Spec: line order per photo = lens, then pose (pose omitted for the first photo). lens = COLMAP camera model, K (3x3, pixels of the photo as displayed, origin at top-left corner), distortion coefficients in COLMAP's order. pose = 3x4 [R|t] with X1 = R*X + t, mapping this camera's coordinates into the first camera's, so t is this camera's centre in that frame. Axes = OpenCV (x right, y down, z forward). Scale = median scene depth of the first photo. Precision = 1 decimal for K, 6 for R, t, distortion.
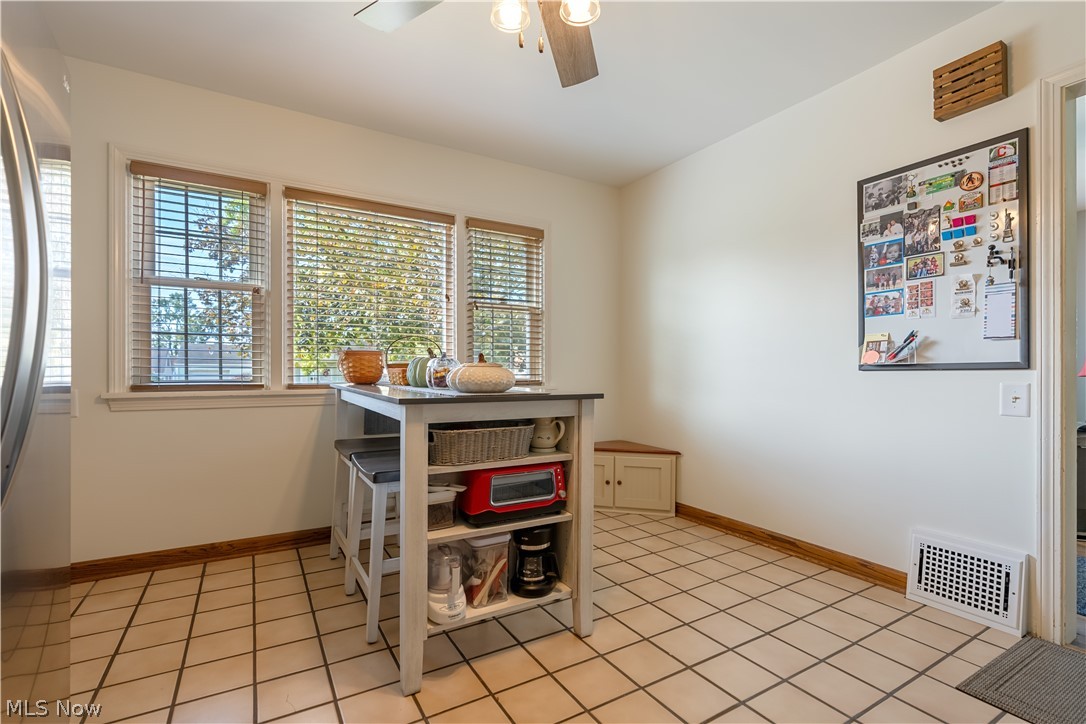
lens RADIAL K [[494.5, 0, 545.4], [0, 494.5, 368.3], [0, 0, 1]] dist [-0.002973, -0.000080]
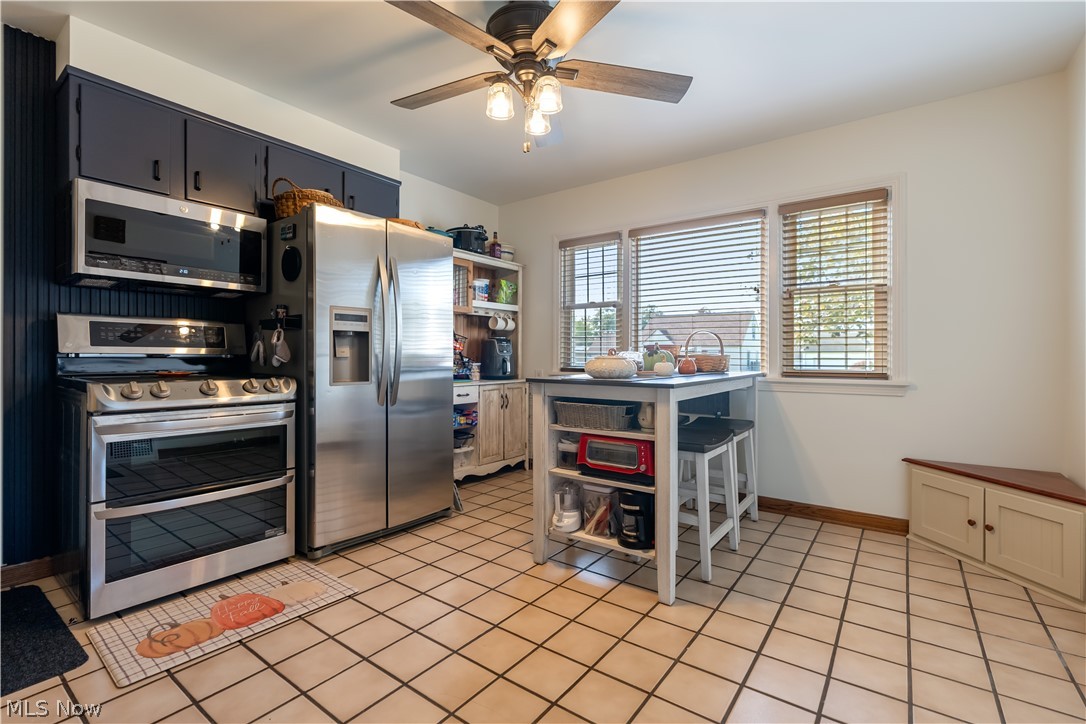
lens RADIAL K [[491.1, 0, 543.5], [0, 491.1, 357.4], [0, 0, 1]] dist [-0.000768, 0.000020]
pose [[0.389575, 0.001823, -0.920993, 0.759940], [0.001412, 0.999996, 0.002576, -0.007348], [0.920994, -0.002304, 0.389571, 0.252176]]
